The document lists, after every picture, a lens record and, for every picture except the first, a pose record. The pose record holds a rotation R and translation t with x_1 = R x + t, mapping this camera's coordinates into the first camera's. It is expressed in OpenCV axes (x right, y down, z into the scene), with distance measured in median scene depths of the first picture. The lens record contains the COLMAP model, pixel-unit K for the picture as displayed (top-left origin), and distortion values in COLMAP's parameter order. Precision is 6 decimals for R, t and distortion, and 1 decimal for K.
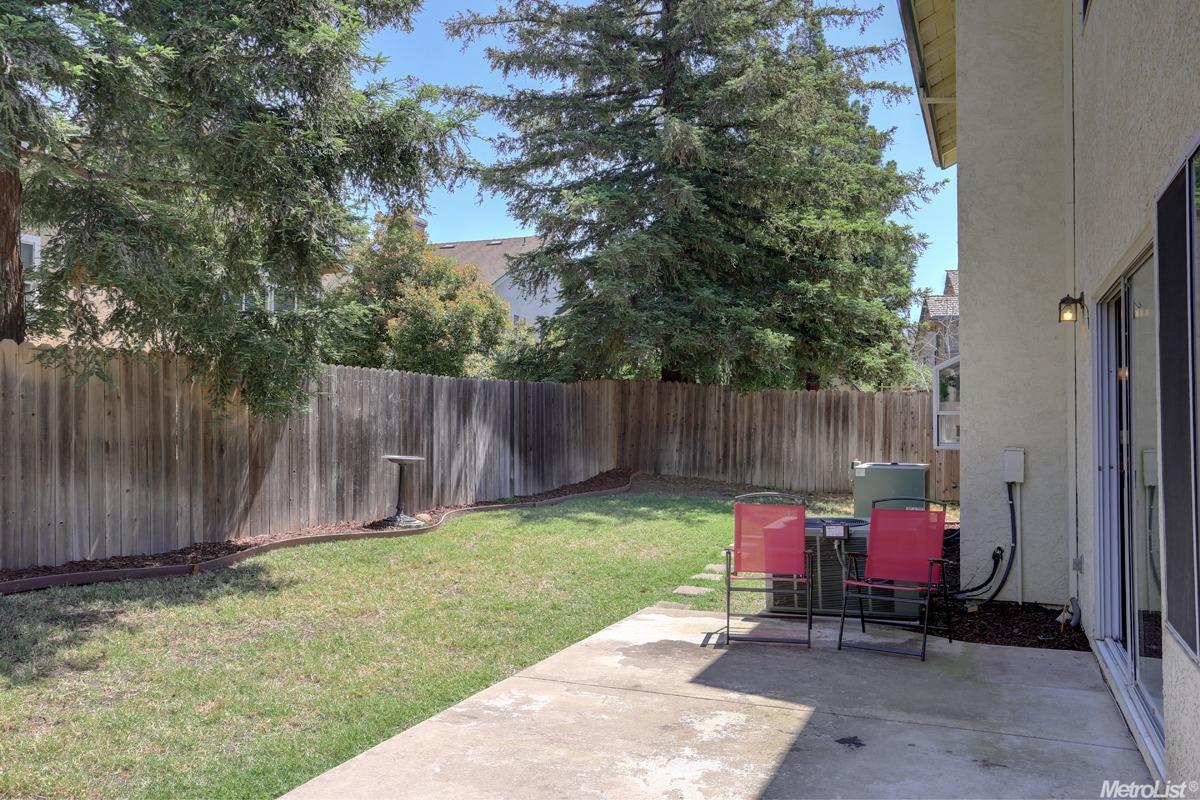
lens RADIAL K [[920.3, 0, 601.7], [0, 920.3, 406.3], [0, 0, 1]] dist [-0.015210, 0.006076]
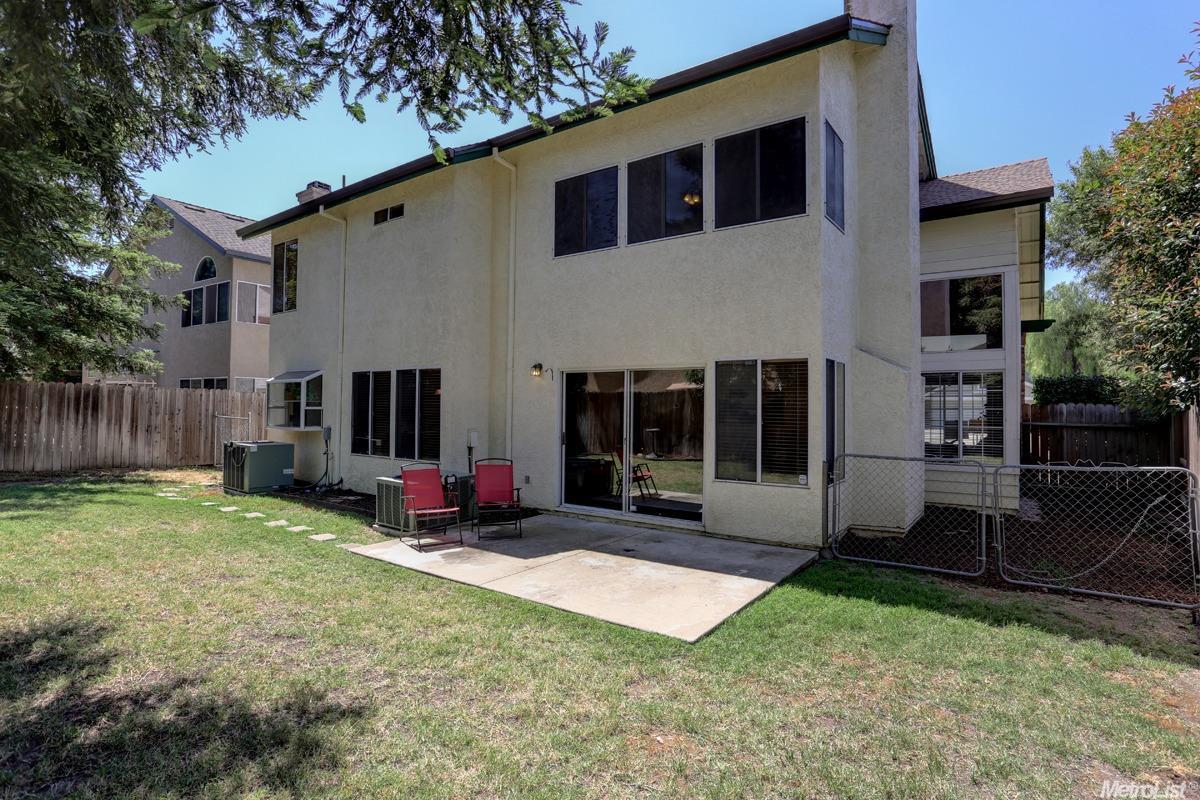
lens RADIAL K [[603.3, 0, 600.2], [0, 603.3, 400.2], [0, 0, 1]] dist [-0.053868, 0.016169]
pose [[0.227227, 0.005527, 0.973826, -0.340627], [-0.023804, 0.999717, -0.000120, -0.011913], [-0.973551, -0.023153, 0.227294, 0.176444]]
